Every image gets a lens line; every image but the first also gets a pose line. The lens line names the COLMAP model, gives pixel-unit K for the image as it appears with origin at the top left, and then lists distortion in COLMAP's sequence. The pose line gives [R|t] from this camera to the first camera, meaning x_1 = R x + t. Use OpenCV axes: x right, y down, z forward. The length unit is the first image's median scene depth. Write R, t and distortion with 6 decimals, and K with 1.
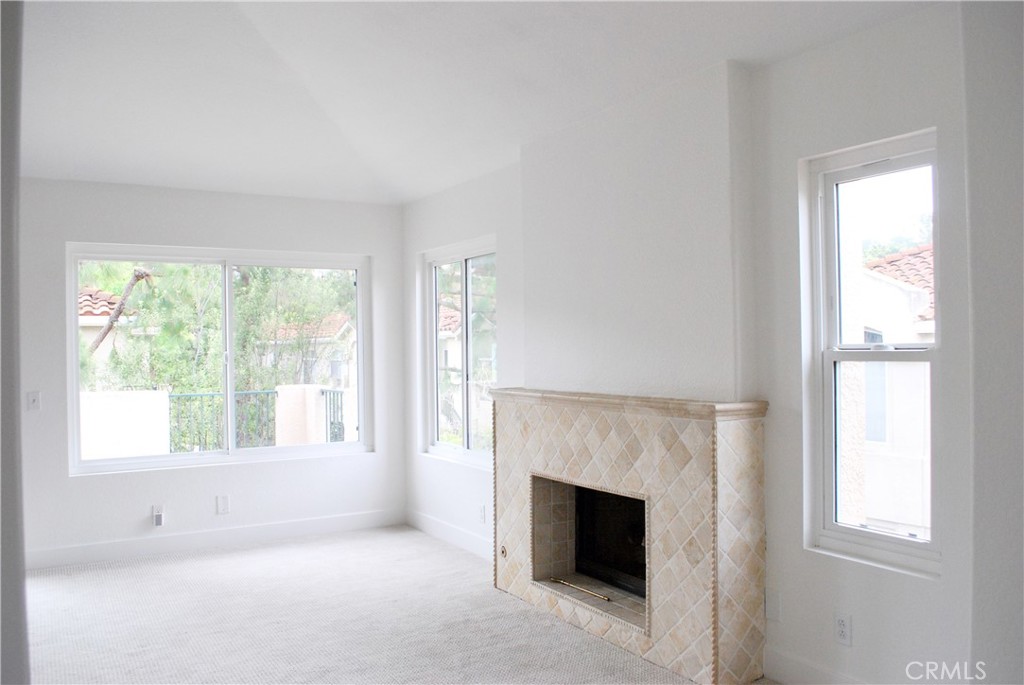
lens RADIAL K [[828.3, 0, 511.7], [0, 828.3, 349.2], [0, 0, 1]] dist [-0.078145, 0.003433]
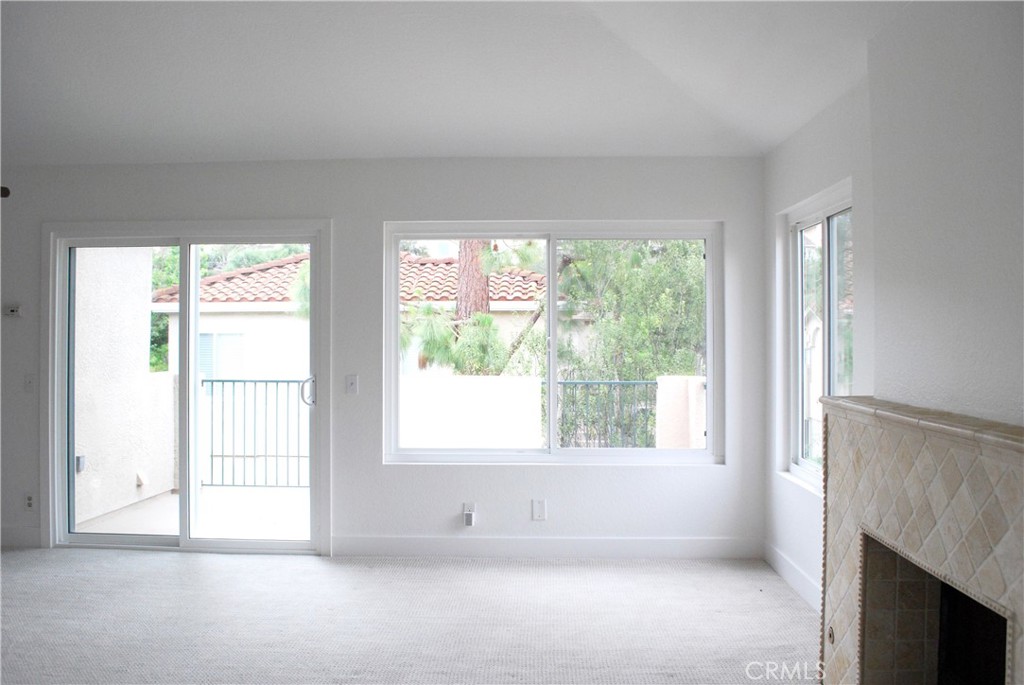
lens RADIAL K [[828.3, 0, 507.0], [0, 828.3, 326.4], [0, 0, 1]] dist [-0.078145, 0.003433]
pose [[0.832509, 0.006909, -0.553969, 0.141683], [-0.013155, 0.999887, -0.007299, -0.002136], [0.553856, 0.013364, 0.832505, 0.301522]]
